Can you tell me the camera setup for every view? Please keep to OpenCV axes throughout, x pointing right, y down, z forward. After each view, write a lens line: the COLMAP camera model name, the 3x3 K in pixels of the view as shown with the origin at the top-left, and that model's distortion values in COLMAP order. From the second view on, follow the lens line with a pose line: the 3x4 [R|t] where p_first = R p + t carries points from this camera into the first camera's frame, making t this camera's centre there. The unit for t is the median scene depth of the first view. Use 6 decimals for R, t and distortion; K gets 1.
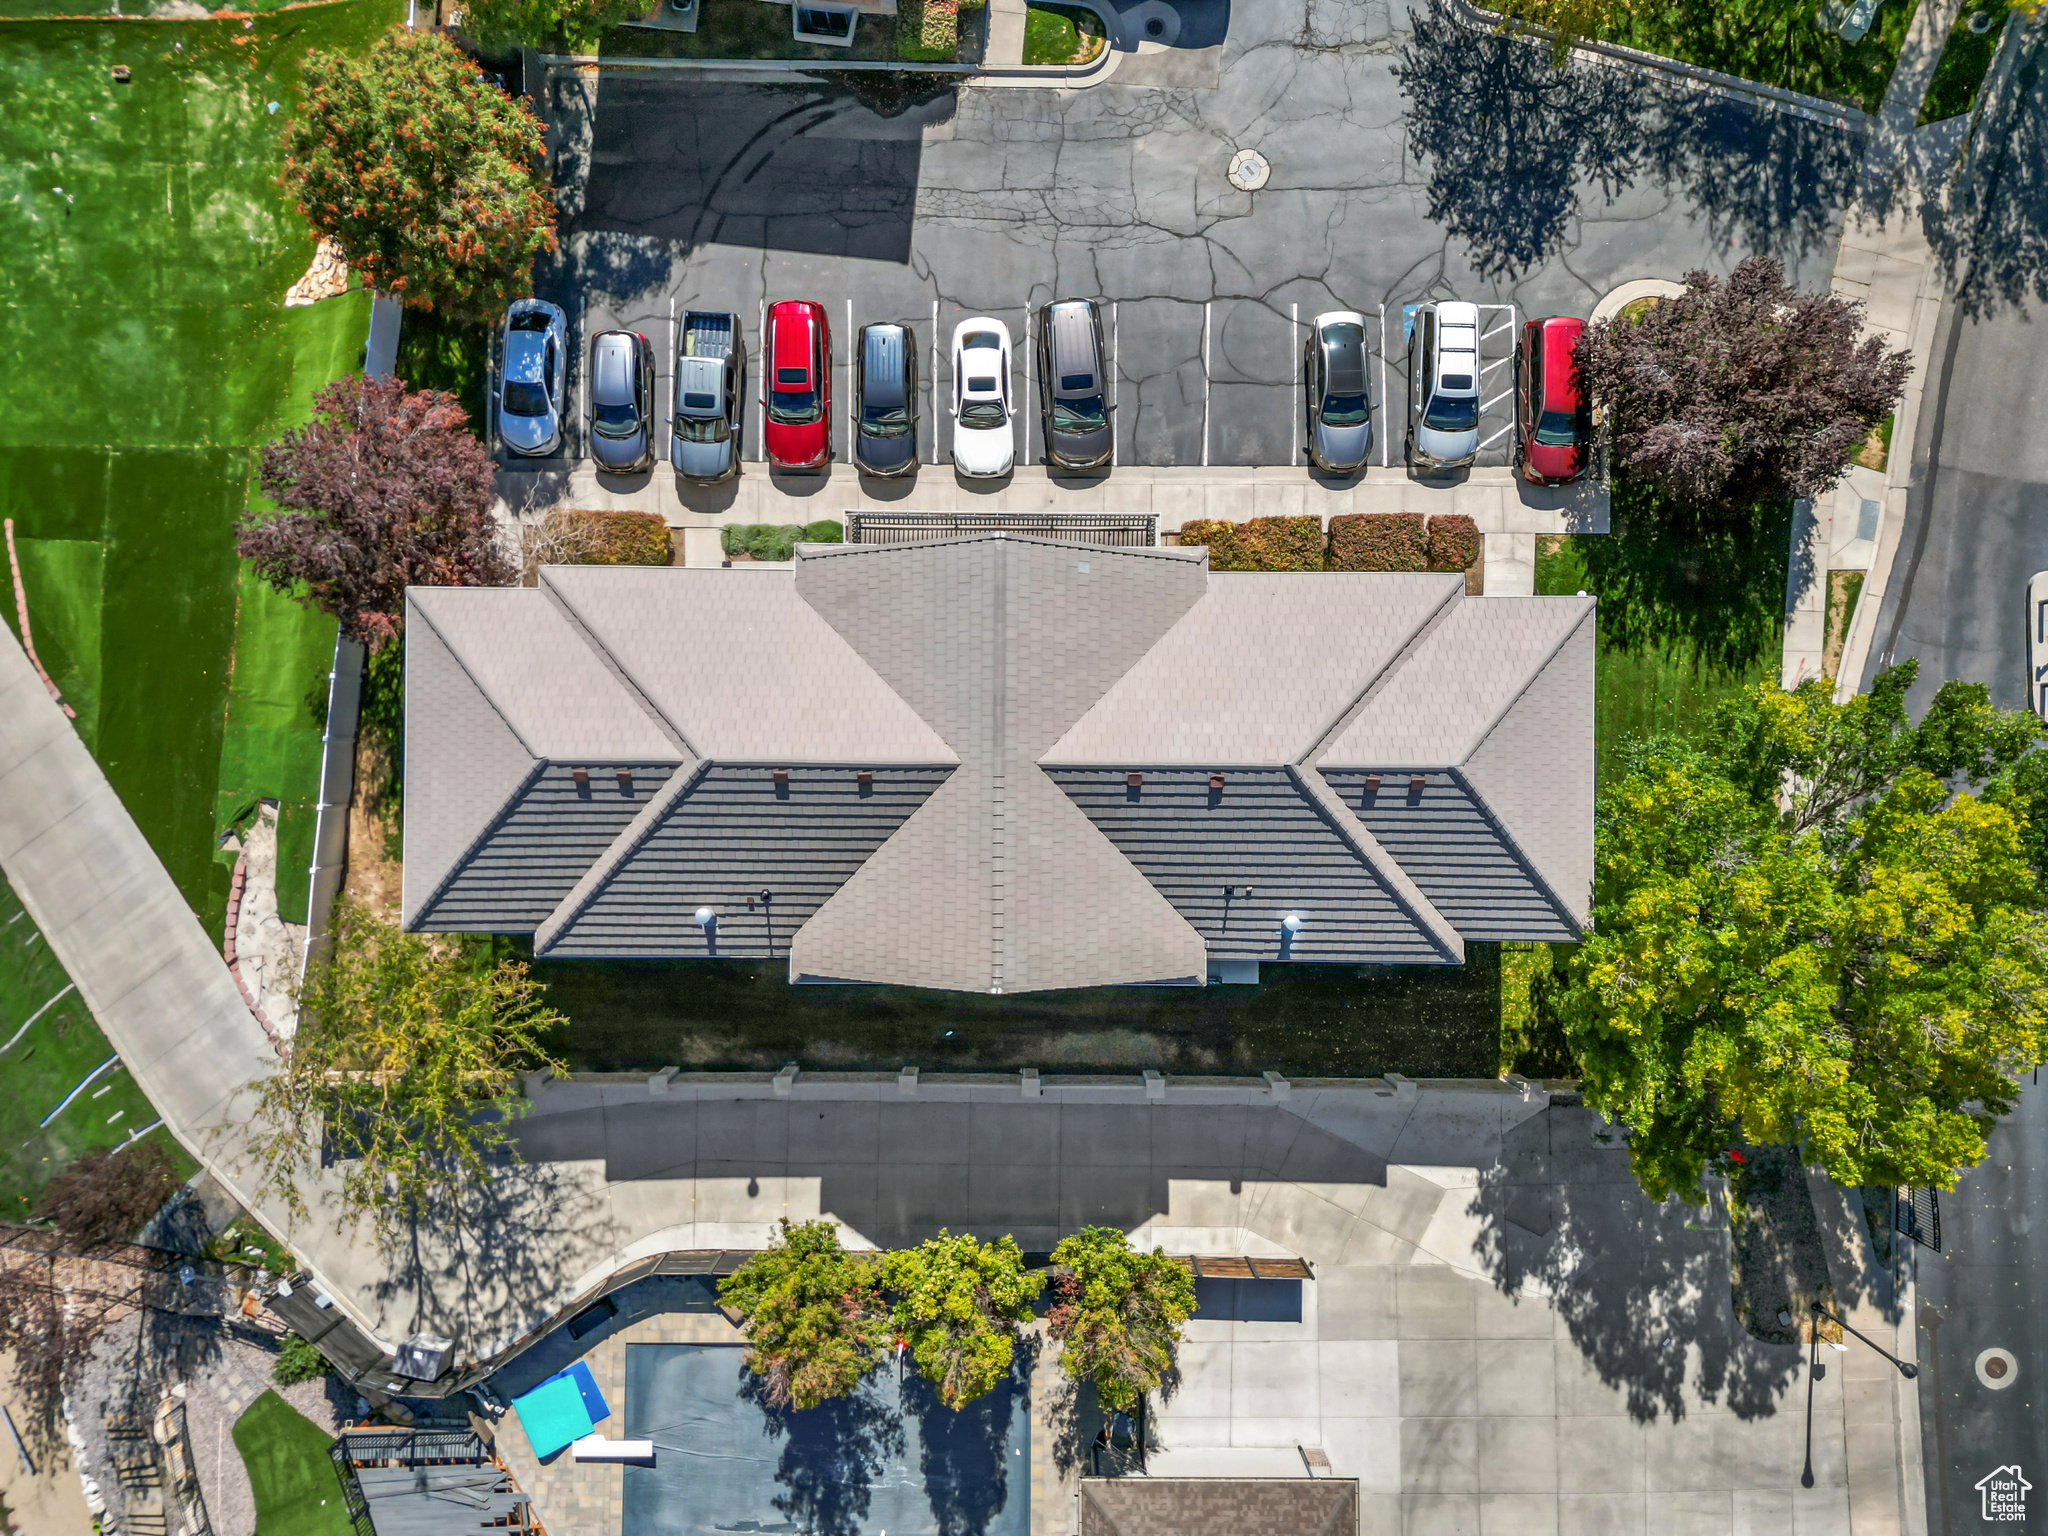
lens RADIAL K [[1433.0, 0, 1024.0], [0, 1433.0, 768.0], [0, 0, 1]] dist [0.071988, -0.078851]
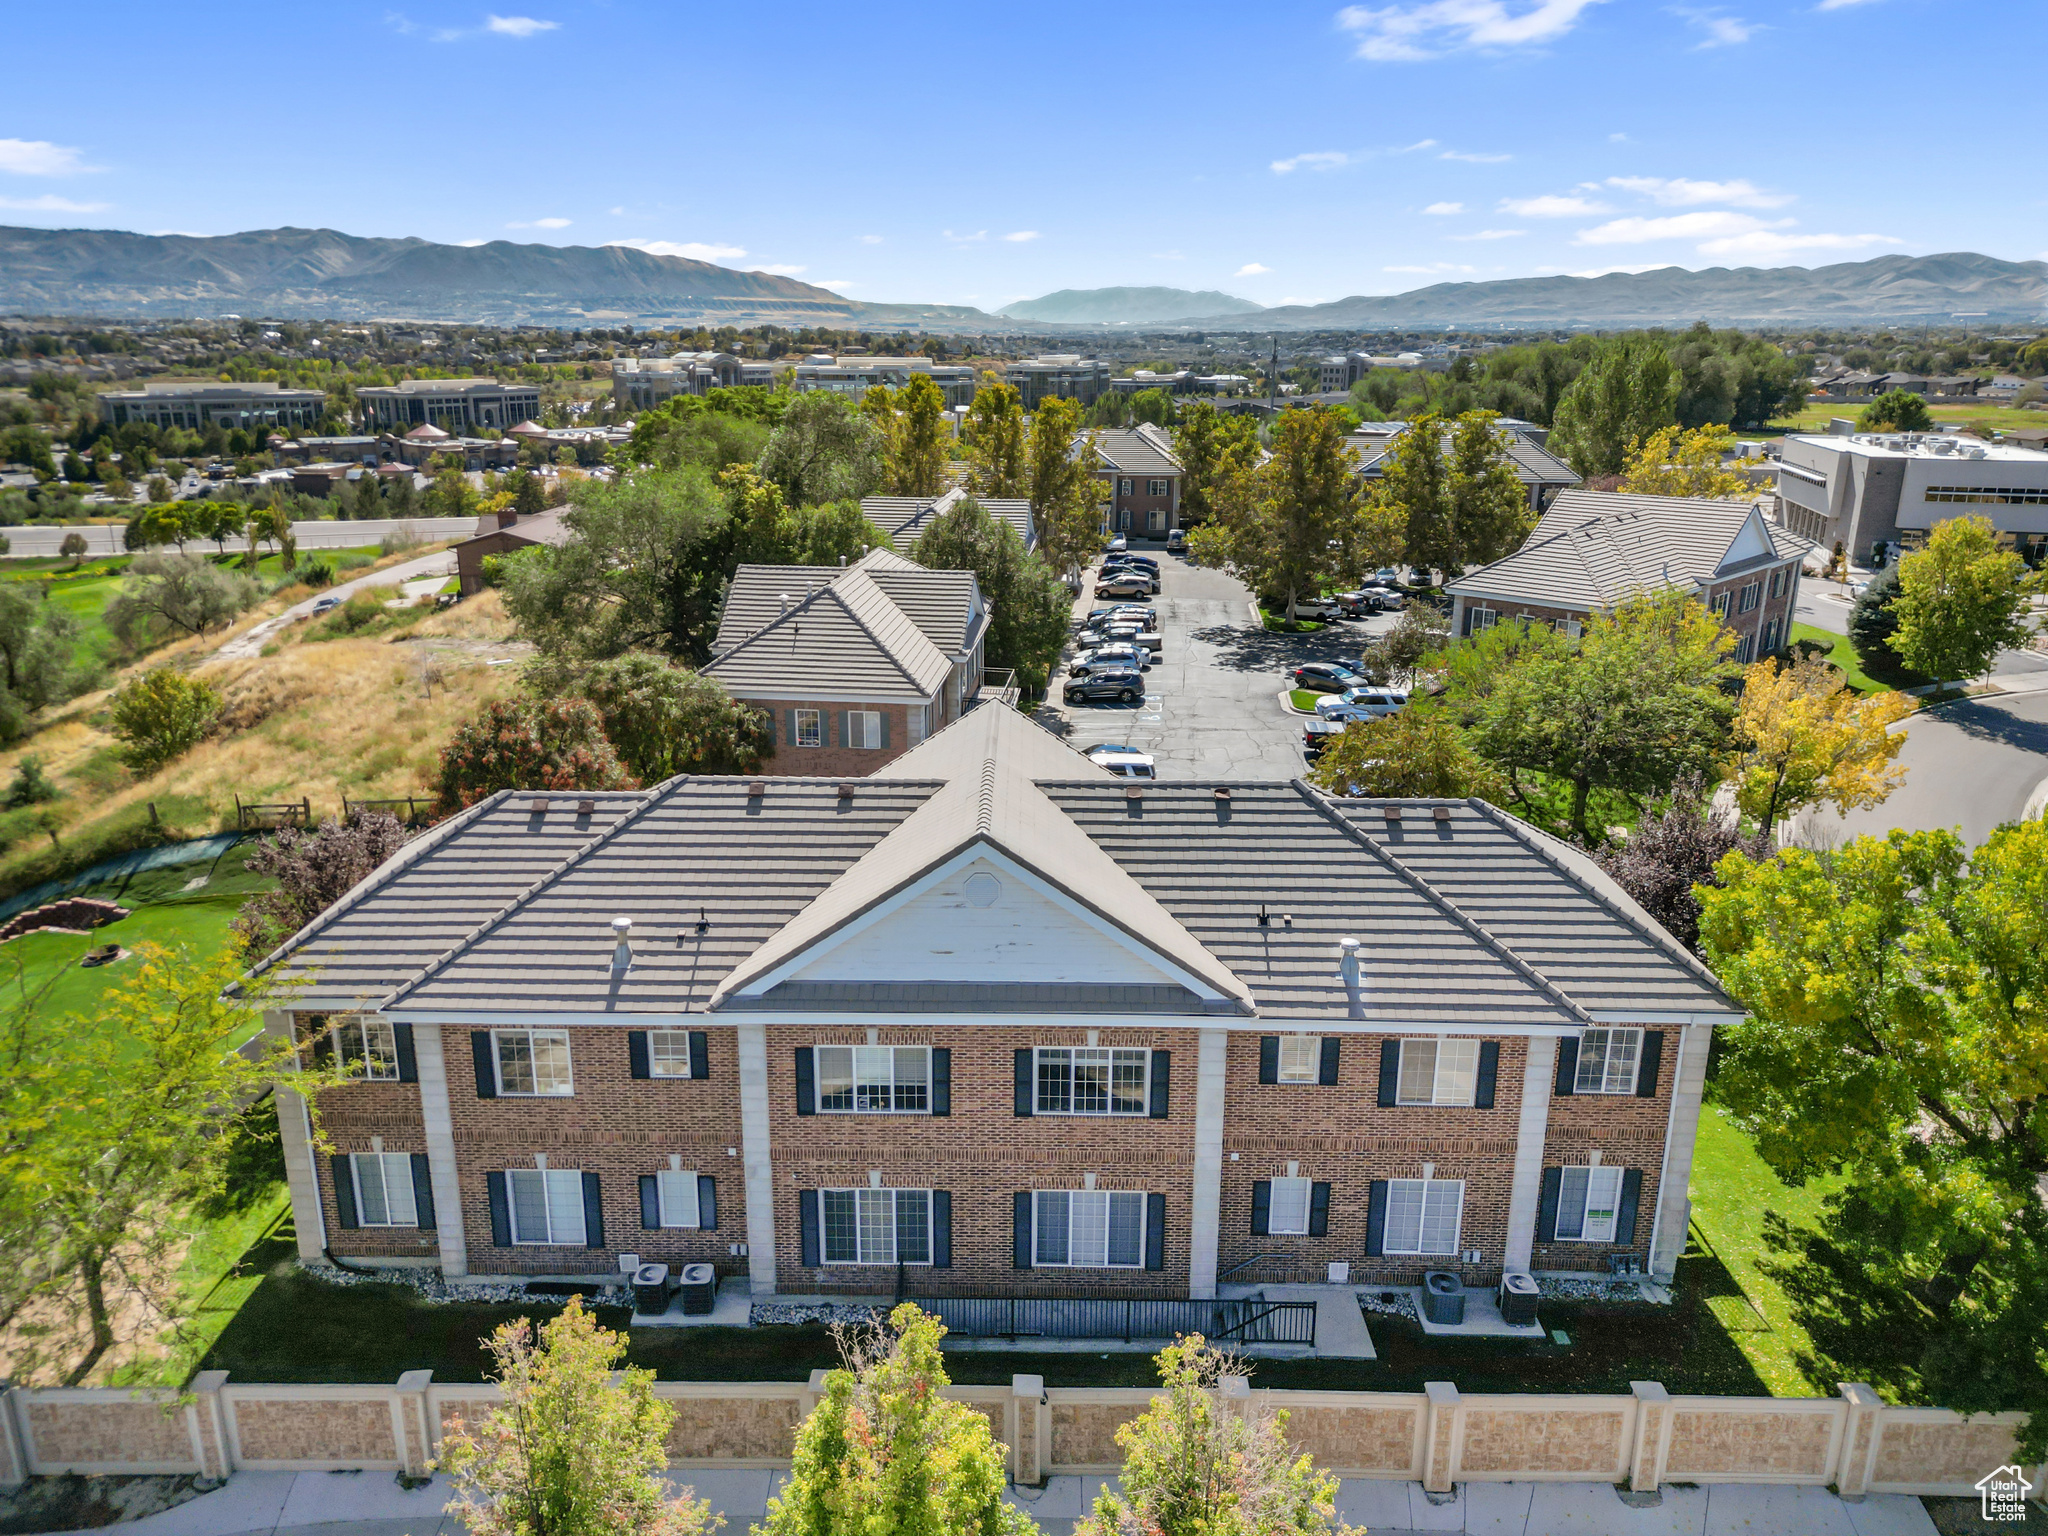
lens RADIAL K [[1431.2, 0, 1024.0], [0, 1431.2, 768.0], [0, 0, 1]] dist [0.041959, -0.032085]
pose [[0.999973, 0.000948, 0.007218, -0.001676], [0.006616, 0.295375, -0.955358, 0.849338], [-0.003038, 0.955381, 0.295361, 0.670622]]
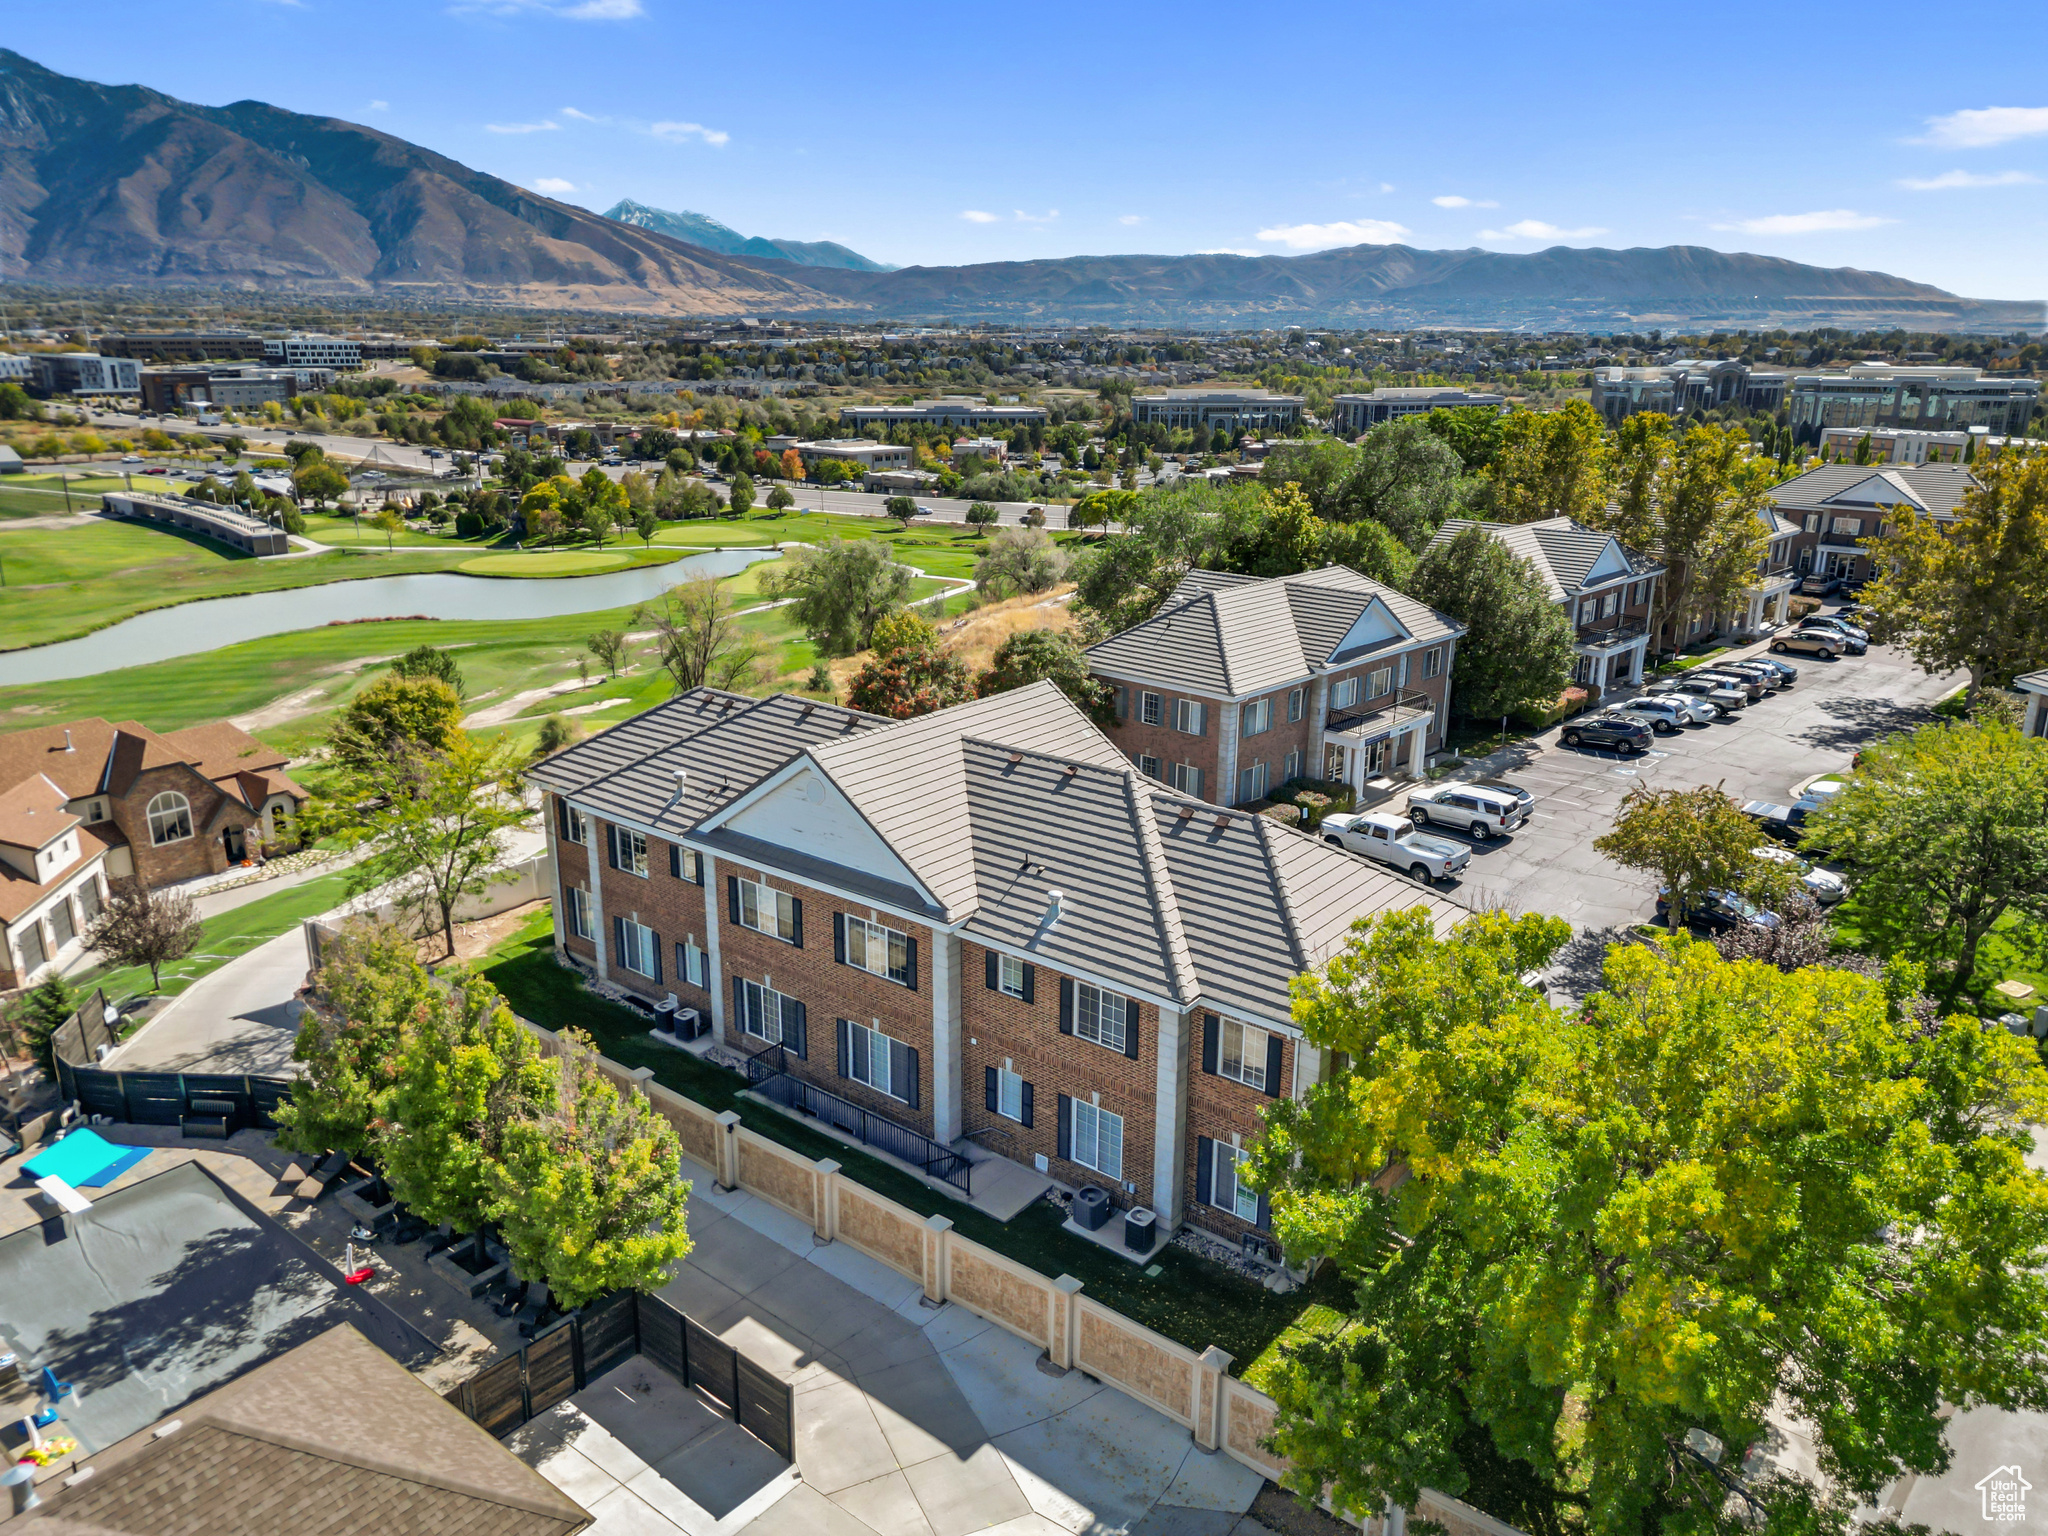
lens RADIAL K [[1433.0, 0, 1024.0], [0, 1433.0, 768.0], [0, 0, 1]] dist [0.071988, -0.078851]
pose [[0.792207, 0.177136, -0.583978, 0.739511], [-0.610252, 0.231203, -0.757719, 0.861053], [0.000798, 0.956644, 0.291258, 0.626059]]
